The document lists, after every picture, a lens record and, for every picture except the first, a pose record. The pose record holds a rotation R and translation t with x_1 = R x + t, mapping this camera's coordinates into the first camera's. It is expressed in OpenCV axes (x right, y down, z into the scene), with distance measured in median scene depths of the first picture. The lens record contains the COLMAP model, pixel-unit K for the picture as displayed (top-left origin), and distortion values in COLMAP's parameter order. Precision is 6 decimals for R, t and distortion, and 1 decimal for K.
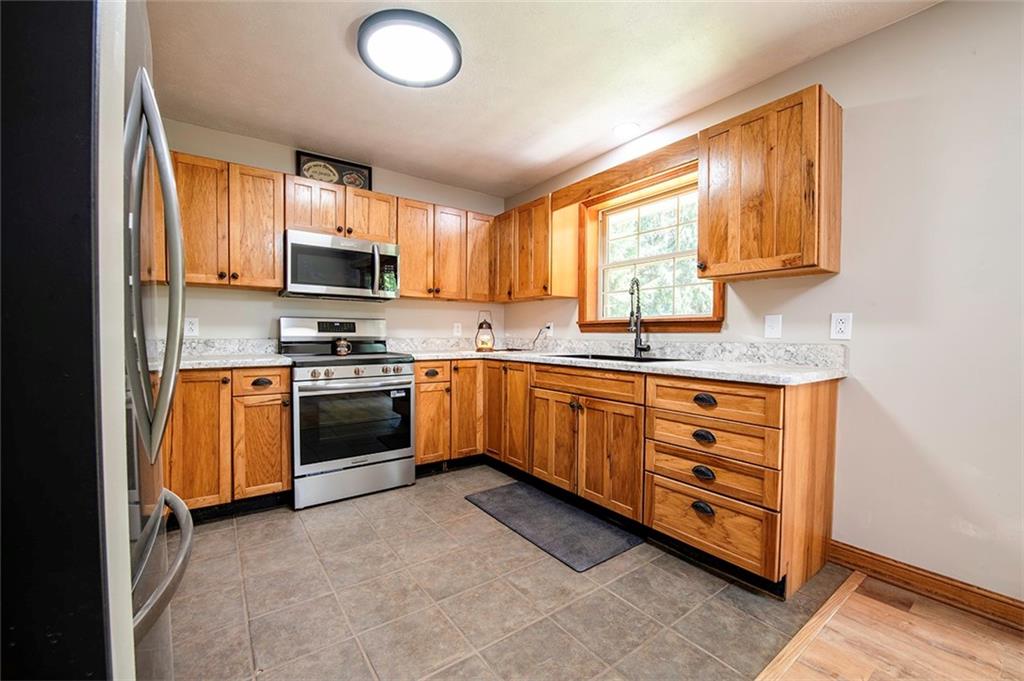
lens RADIAL K [[417.7, 0, 559.9], [0, 417.7, 344.0], [0, 0, 1]] dist [-0.016614, -0.000223]
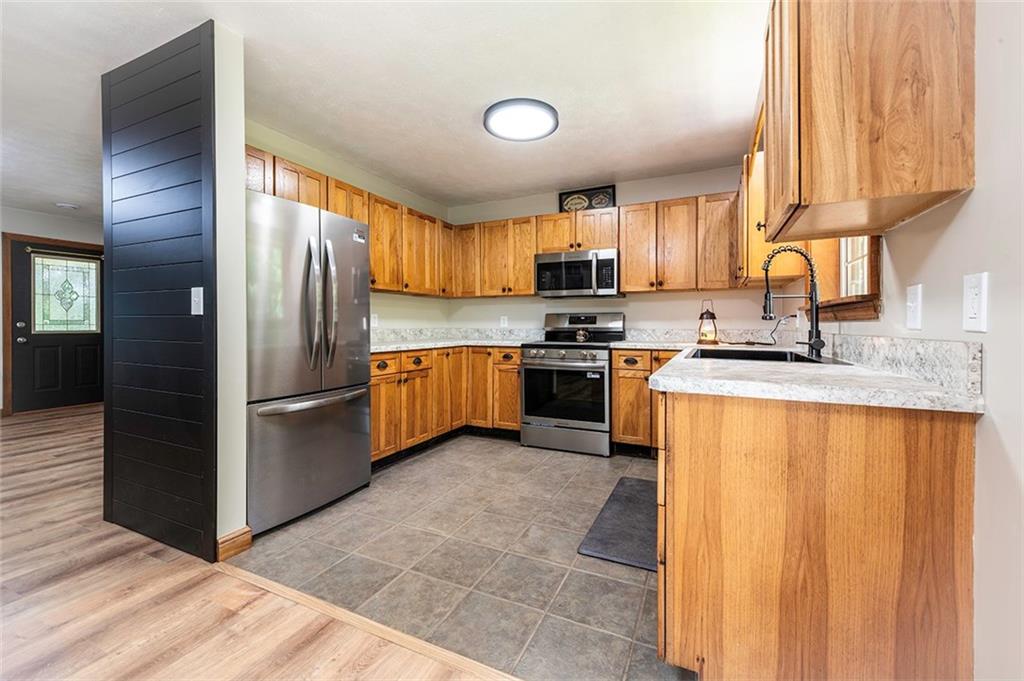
lens RADIAL K [[436.5, 0, 509.8], [0, 436.5, 324.8], [0, 0, 1]] dist [0.002133, -0.000018]
pose [[0.436244, -0.007546, -0.899797, 0.671760], [-0.018083, 0.999689, -0.017151, 0.000750], [0.899647, 0.023753, 0.435972, 0.248986]]
